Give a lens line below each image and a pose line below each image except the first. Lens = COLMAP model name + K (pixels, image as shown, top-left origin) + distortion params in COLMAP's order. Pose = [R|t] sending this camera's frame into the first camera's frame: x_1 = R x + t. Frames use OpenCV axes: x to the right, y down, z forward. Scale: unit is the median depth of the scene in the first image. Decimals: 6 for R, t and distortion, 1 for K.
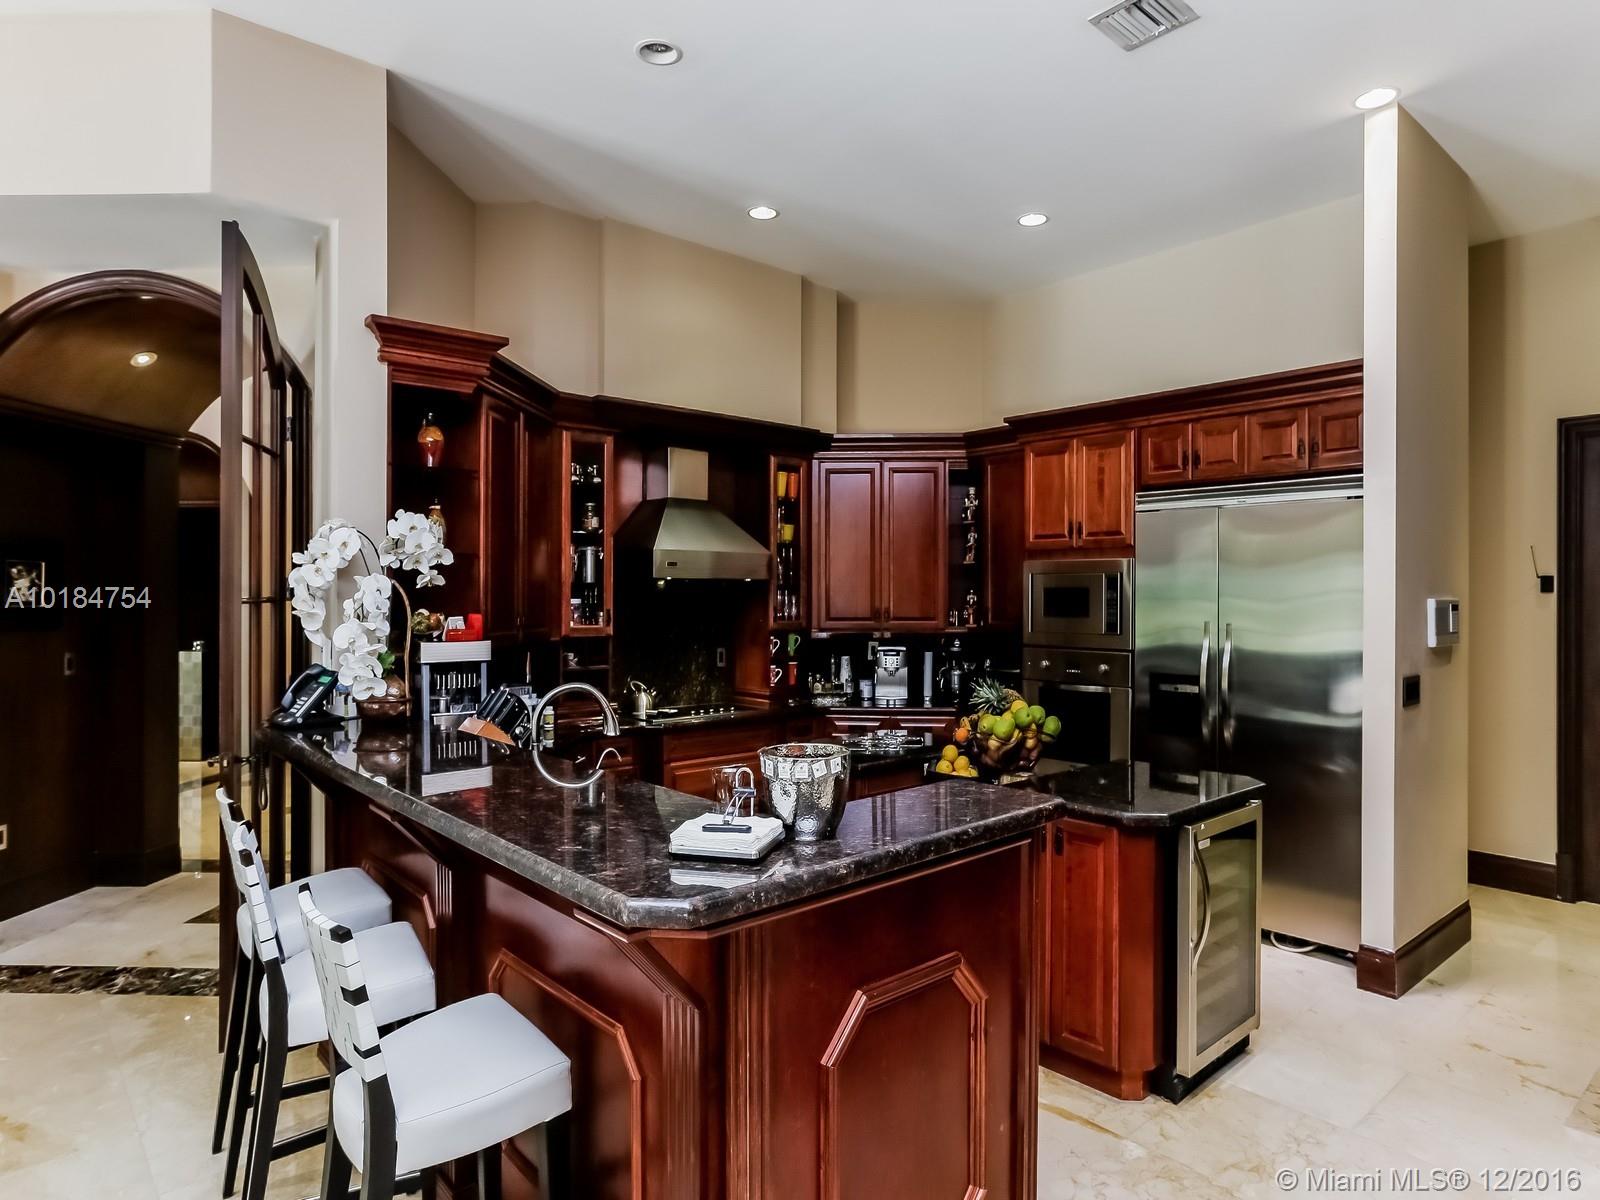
lens RADIAL K [[955.9, 0, 800.0], [0, 955.9, 600.0], [0, 0, 1]] dist [0.000066, 0.000145]
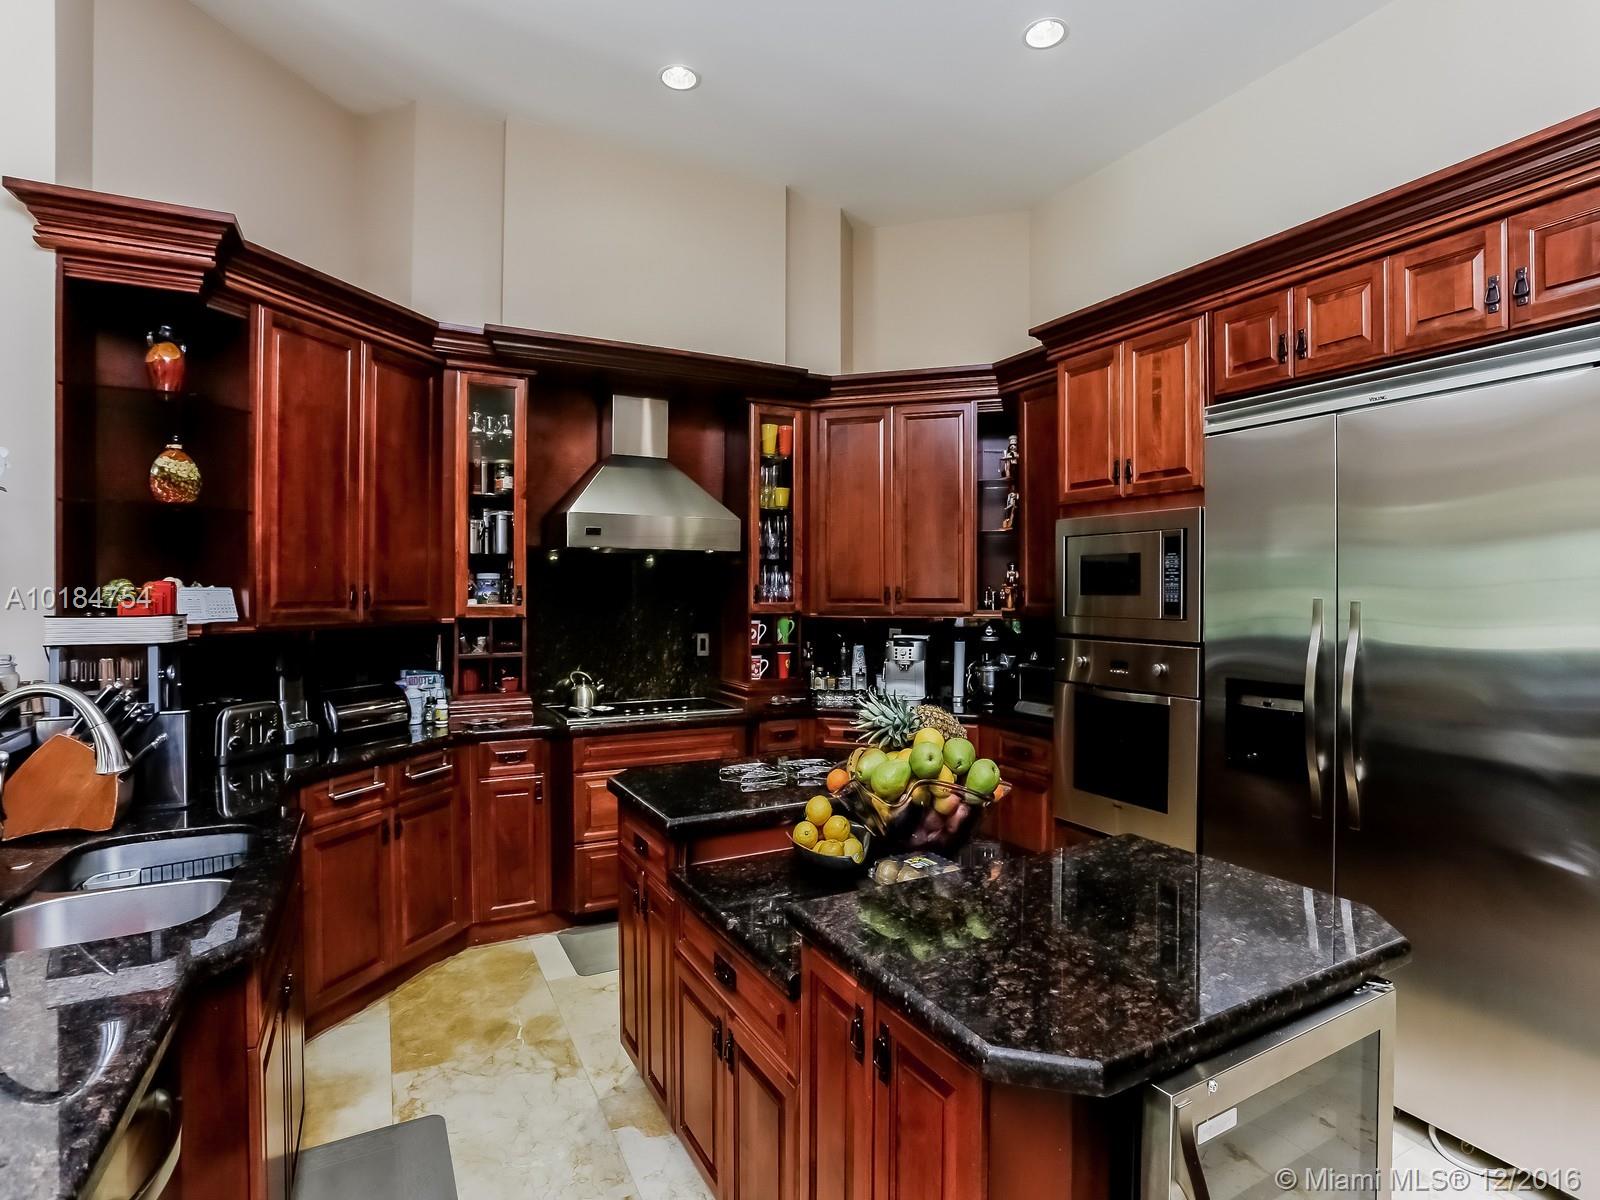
lens RADIAL K [[786.2, 0, 800.0], [0, 786.2, 600.0], [0, 0, 1]] dist [-0.057580, 0.027372]
pose [[0.969220, 0.001141, -0.246193, 0.204563], [0.000166, 0.999986, 0.005290, 0.018830], [0.246196, -0.005168, 0.969206, 0.395660]]
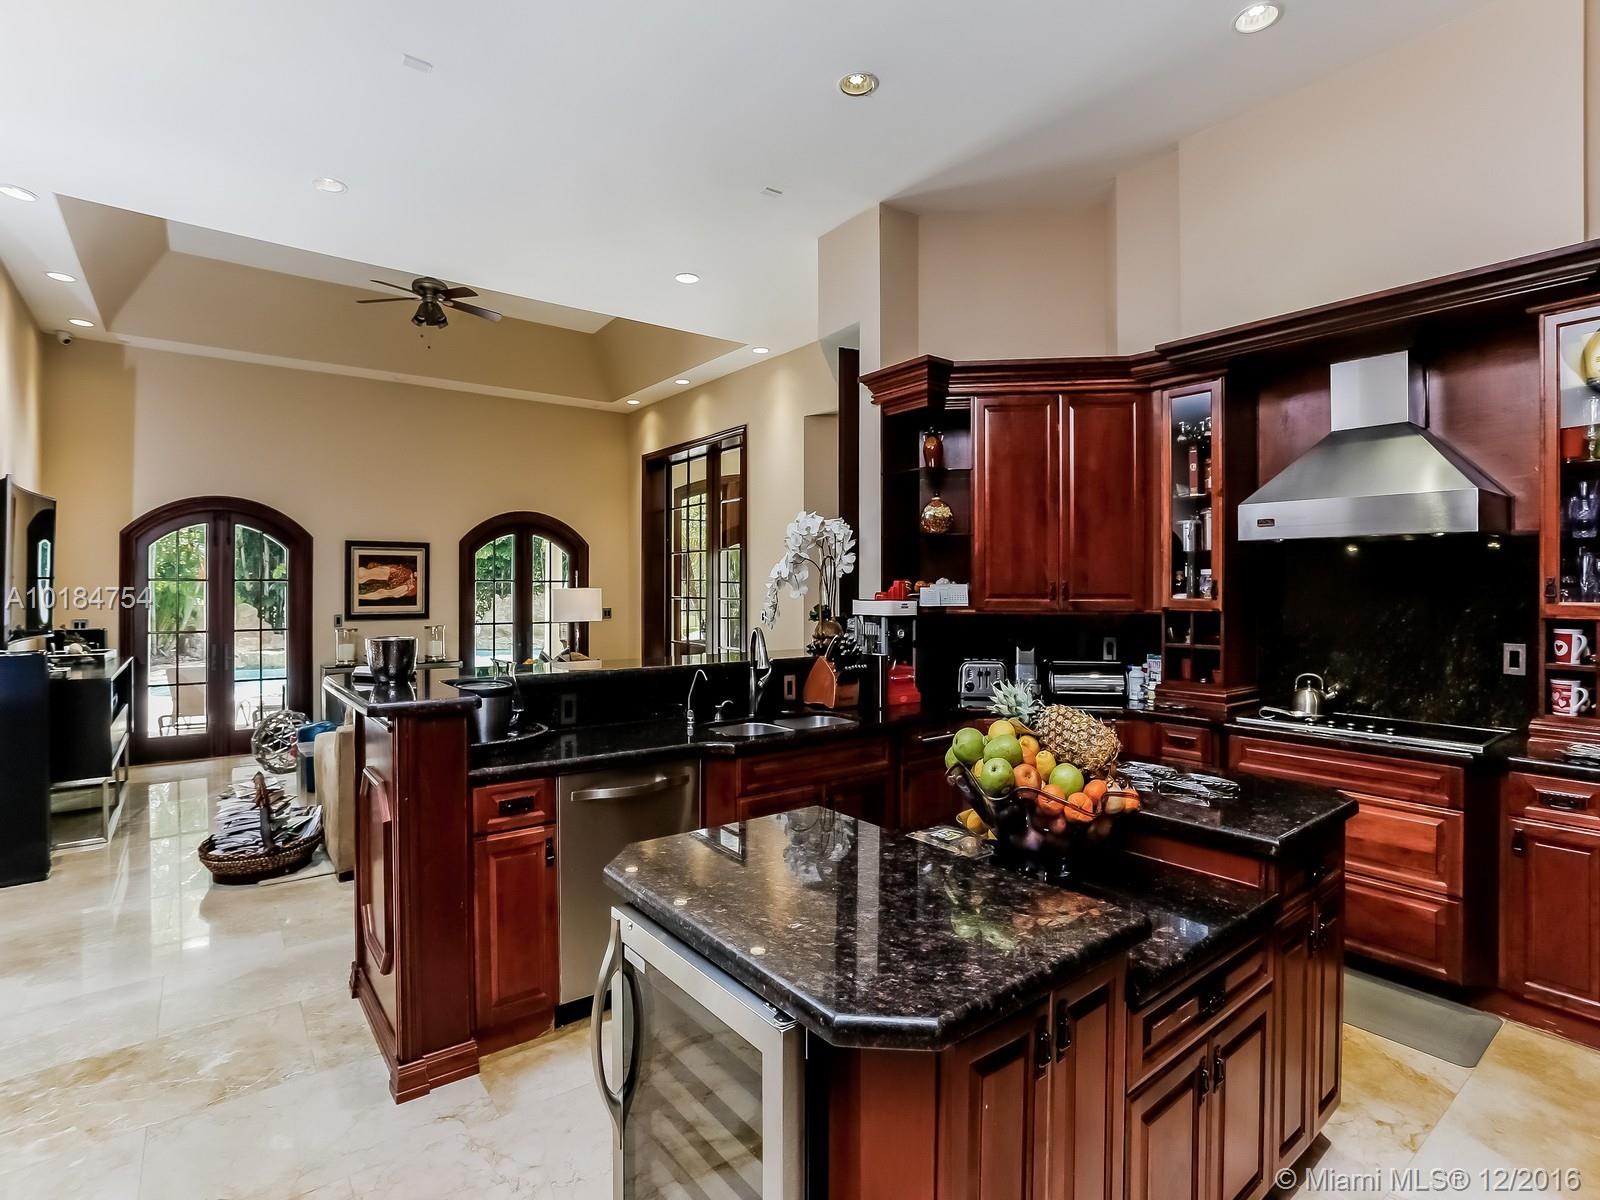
lens RADIAL K [[786.2, 0, 800.0], [0, 786.2, 600.0], [0, 0, 1]] dist [-0.057580, 0.027372]
pose [[-0.056057, 0.013937, -0.998330, 0.515566], [-0.003926, 0.999892, 0.014179, 0.018681], [0.998420, 0.004714, -0.055997, 0.661066]]
